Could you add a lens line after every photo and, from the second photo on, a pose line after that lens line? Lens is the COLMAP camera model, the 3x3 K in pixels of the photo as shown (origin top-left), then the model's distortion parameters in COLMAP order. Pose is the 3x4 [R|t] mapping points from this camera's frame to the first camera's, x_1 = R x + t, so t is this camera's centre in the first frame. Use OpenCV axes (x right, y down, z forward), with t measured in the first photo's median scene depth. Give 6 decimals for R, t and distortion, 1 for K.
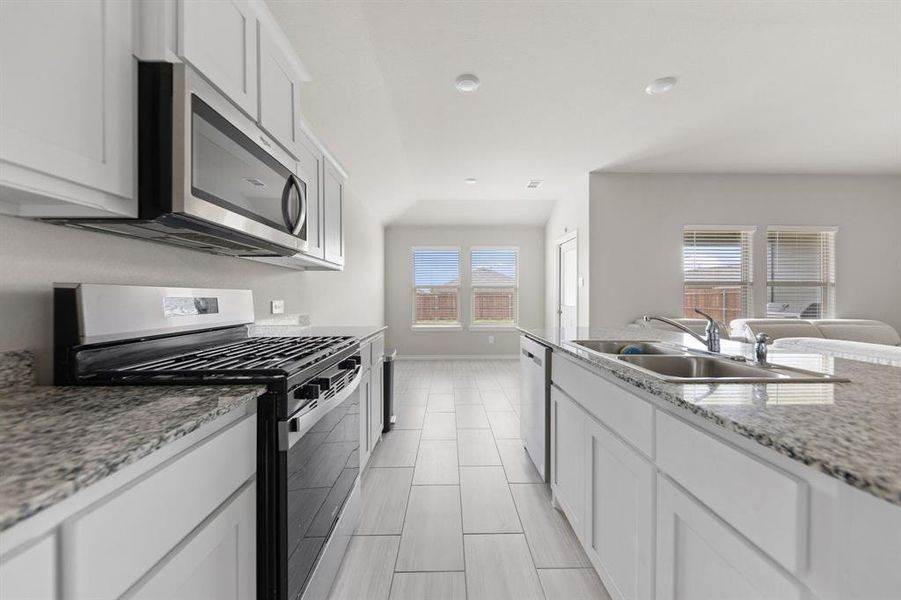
lens RADIAL K [[319.8, 0, 448.9], [0, 319.8, 299.5], [0, 0, 1]] dist [0.000272, 0.000256]
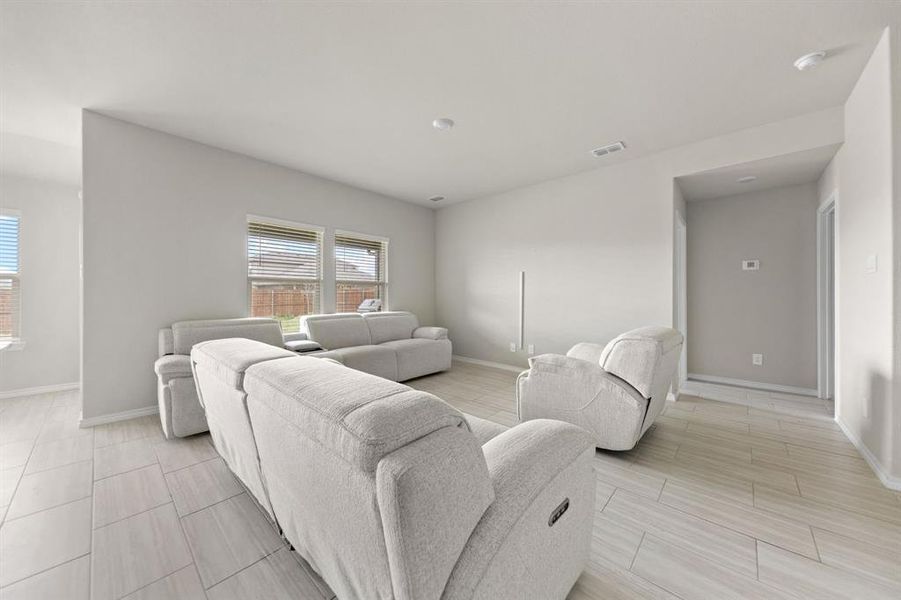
lens RADIAL K [[319.8, 0, 437.6], [0, 319.8, 296.6], [0, 0, 1]] dist [0.000272, 0.000256]
pose [[0.692253, -0.002296, 0.721651, 0.440142], [0.004653, 0.999988, -0.001283, 0.003425], [-0.721640, 0.004246, 0.692256, -0.007413]]
